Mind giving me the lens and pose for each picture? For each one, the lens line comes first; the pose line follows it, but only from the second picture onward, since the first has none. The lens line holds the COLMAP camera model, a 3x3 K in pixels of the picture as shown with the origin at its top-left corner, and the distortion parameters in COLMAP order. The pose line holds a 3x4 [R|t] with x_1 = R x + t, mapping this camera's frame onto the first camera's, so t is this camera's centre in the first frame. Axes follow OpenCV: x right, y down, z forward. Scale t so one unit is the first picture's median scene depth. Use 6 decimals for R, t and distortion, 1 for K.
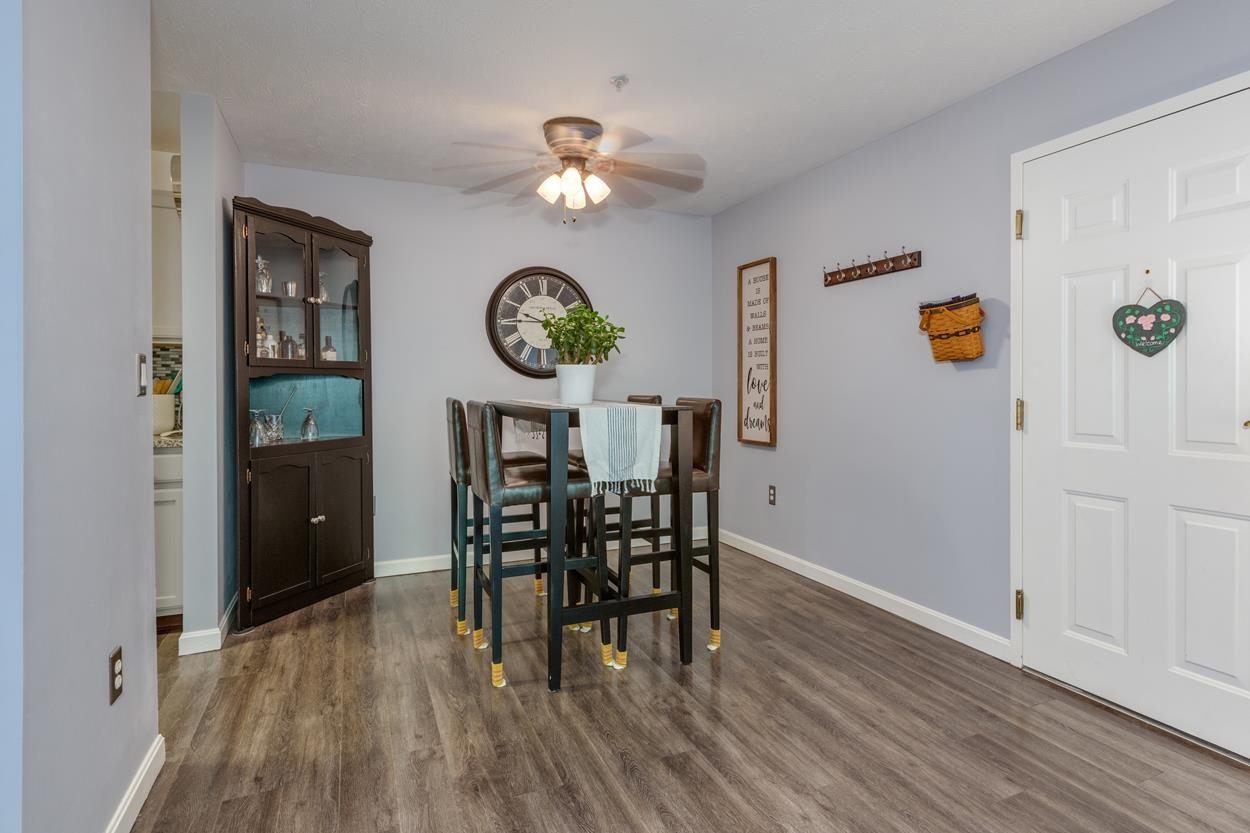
lens RADIAL K [[681.3, 0, 647.8], [0, 681.3, 385.1], [0, 0, 1]] dist [-0.002726, 0.002569]
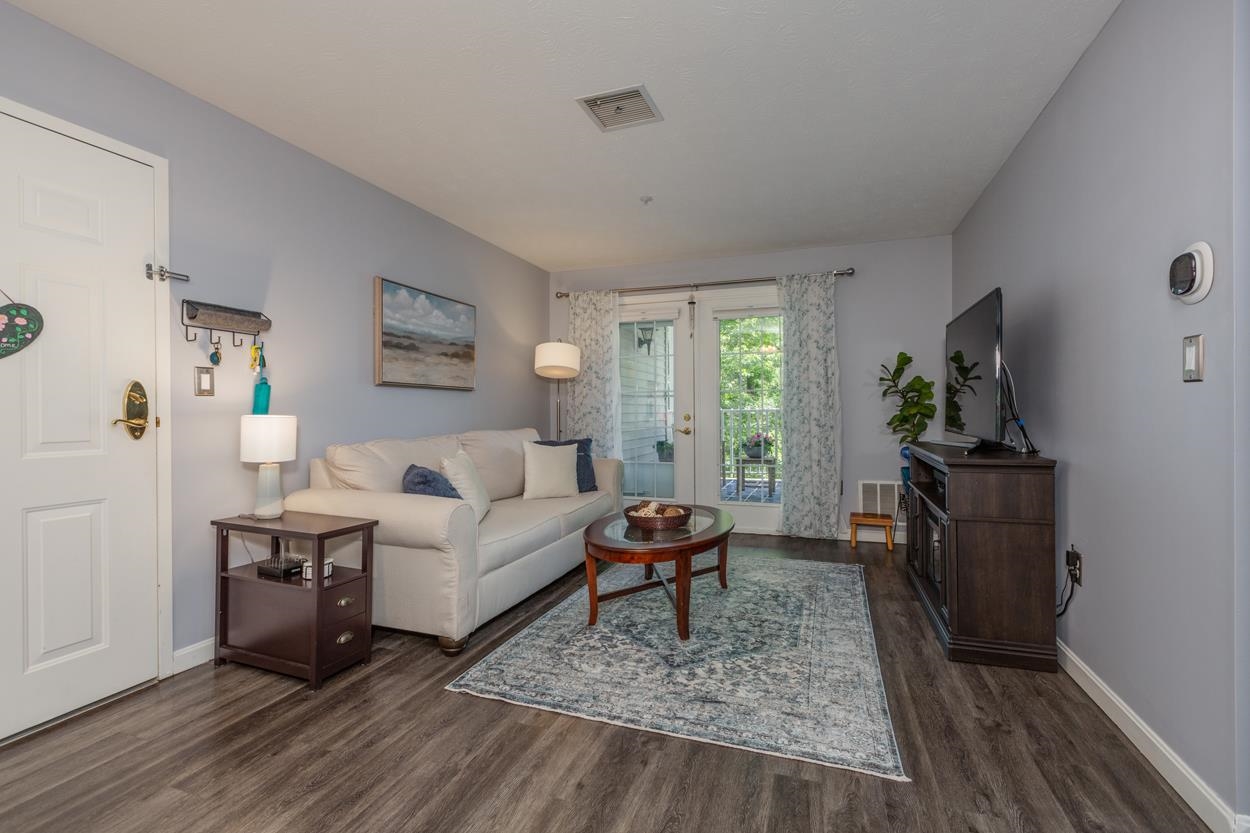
lens RADIAL K [[558.5, 0, 620.9], [0, 558.5, 409.9], [0, 0, 1]] dist [0.002183, -0.001461]
pose [[-0.718015, 0.010225, 0.695953, -0.440613], [0.010237, 0.999939, -0.004130, 0.042855], [-0.695953, 0.004159, -0.718076, 0.979548]]
